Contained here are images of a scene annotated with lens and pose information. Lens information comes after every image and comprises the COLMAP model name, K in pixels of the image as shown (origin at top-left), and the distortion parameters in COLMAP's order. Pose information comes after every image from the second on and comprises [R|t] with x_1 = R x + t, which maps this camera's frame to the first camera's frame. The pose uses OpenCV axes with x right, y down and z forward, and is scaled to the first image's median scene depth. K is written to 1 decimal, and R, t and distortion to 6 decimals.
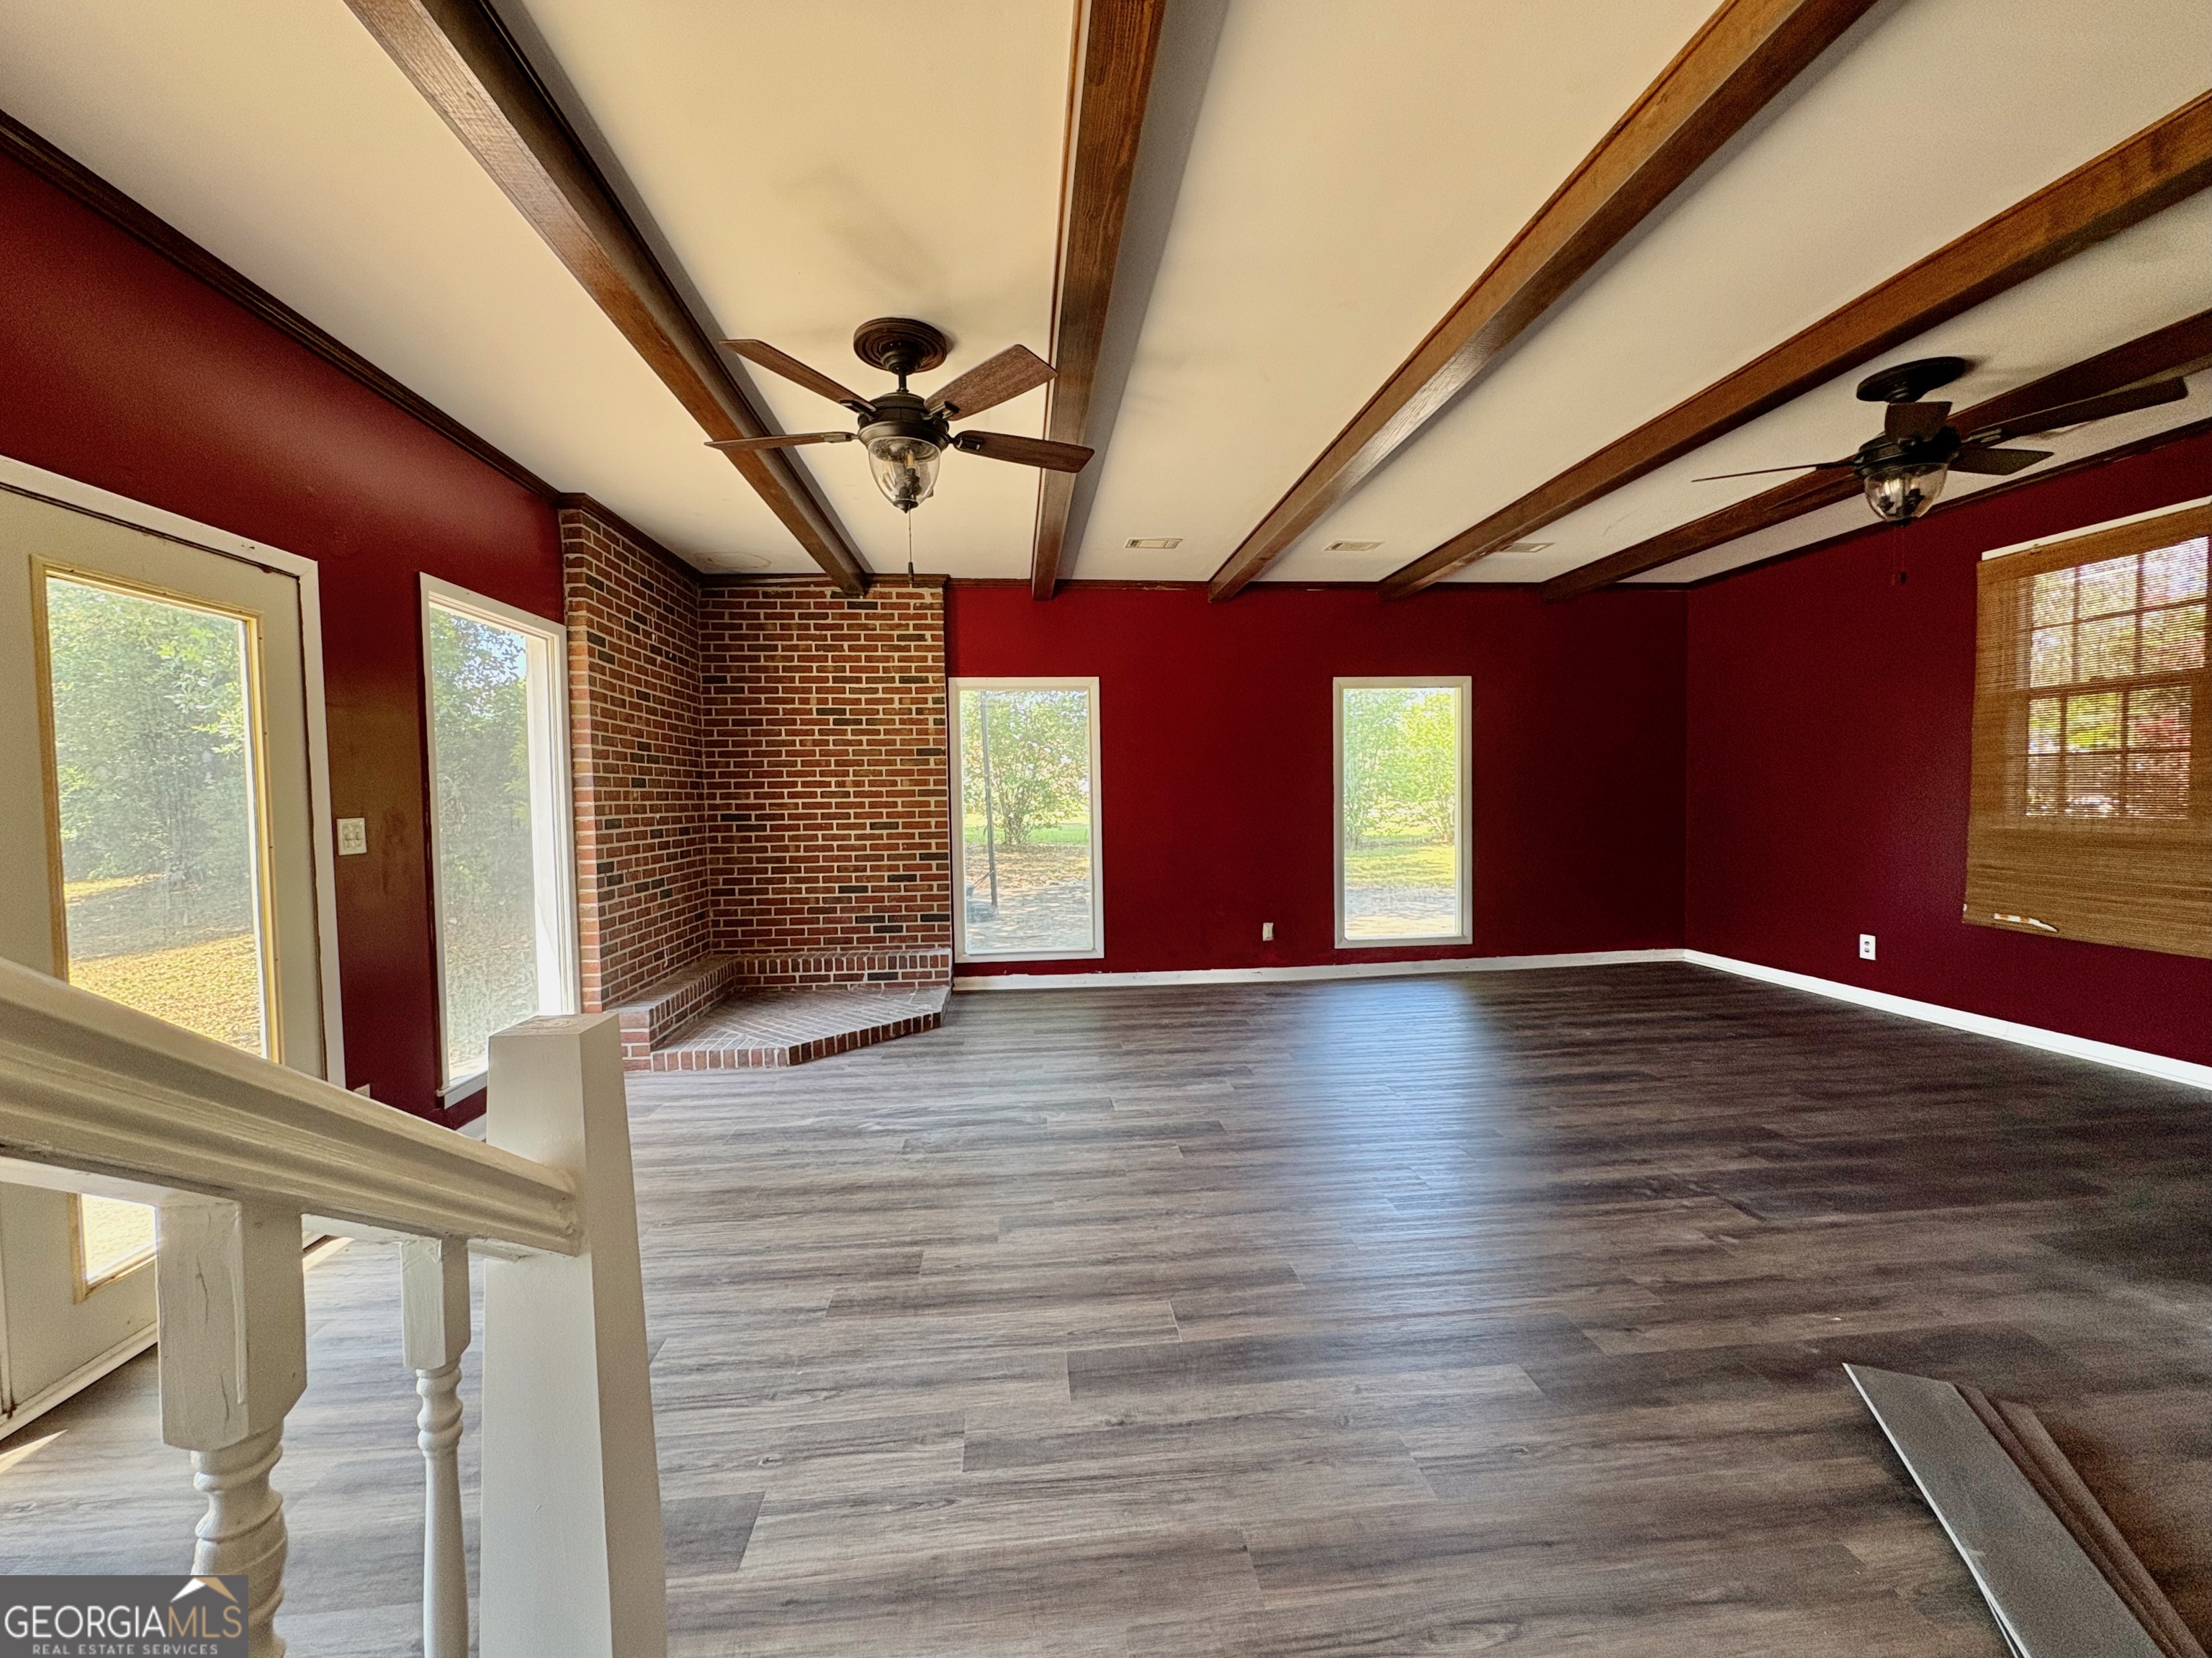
lens RADIAL K [[883.2, 0, 1106.2], [0, 883.2, 831.9], [0, 0, 1]] dist [-0.003029, -0.000735]
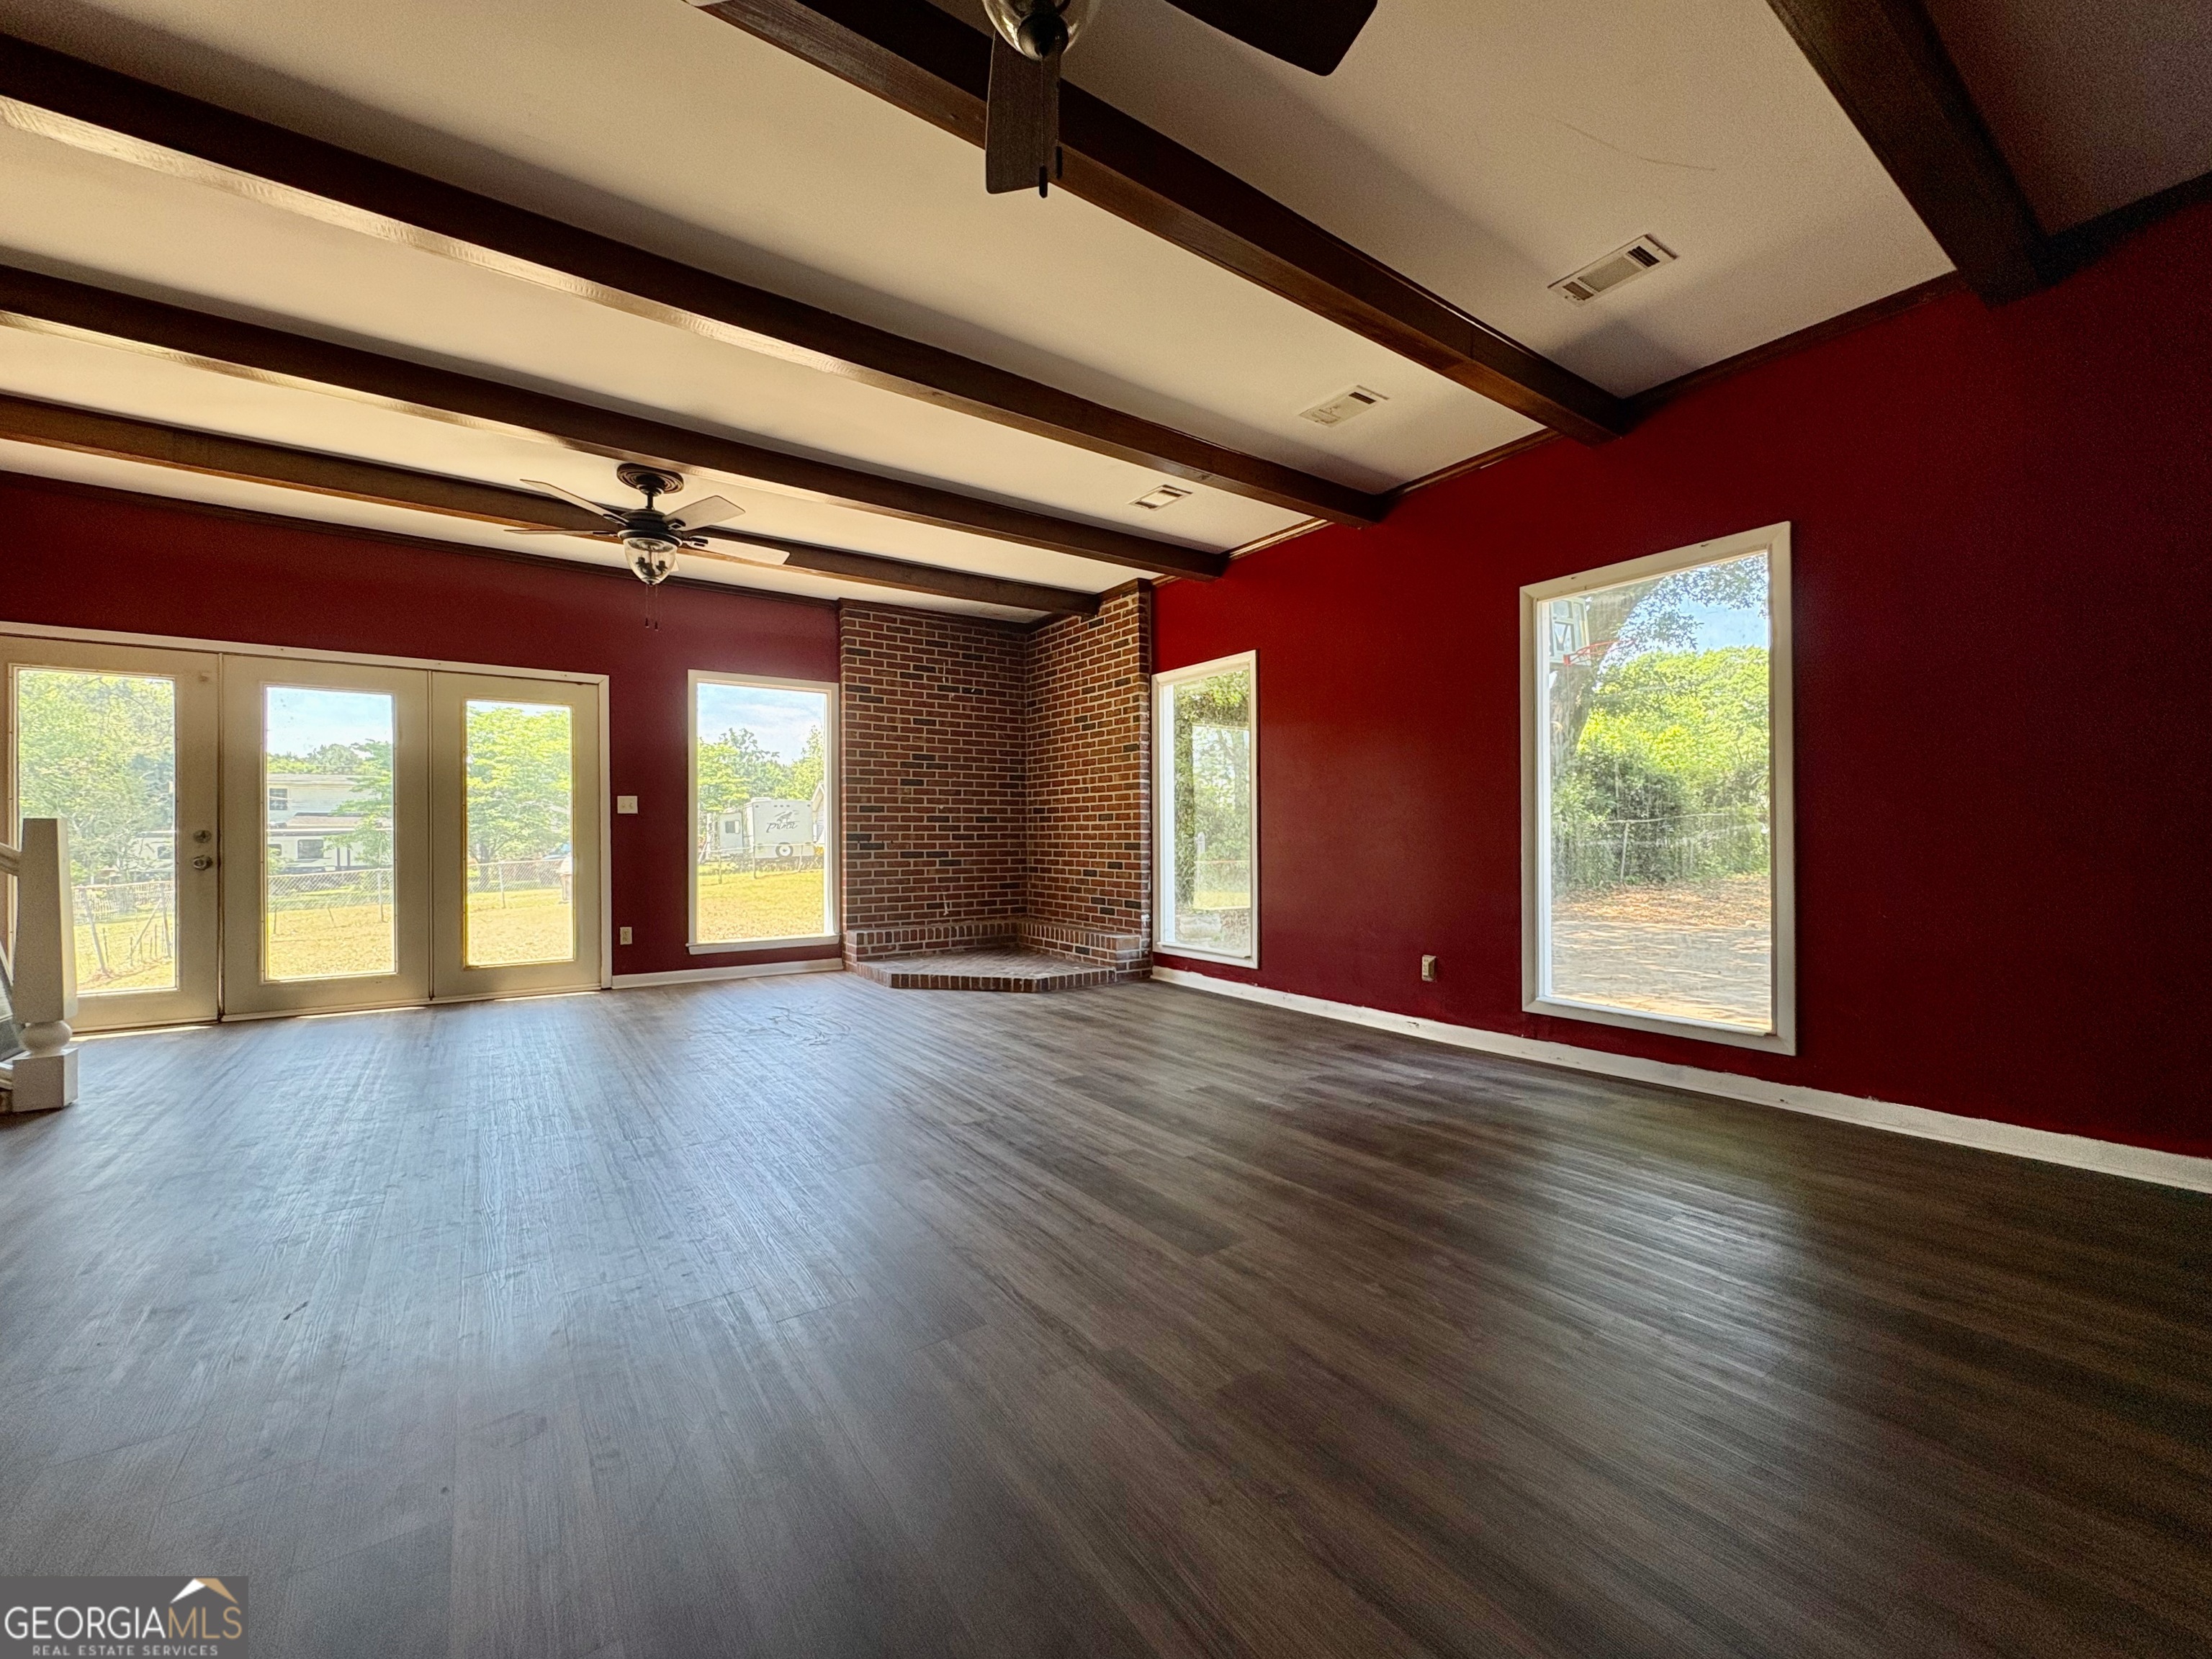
lens RADIAL K [[883.3, 0, 1108.4], [0, 883.3, 831.6], [0, 0, 1]] dist [-0.003029, -0.000735]
pose [[0.494284, 0.009021, -0.869253, 0.718370], [-0.037871, 0.999220, -0.011165, 0.023402], [0.868475, 0.038438, 0.494241, 0.458523]]
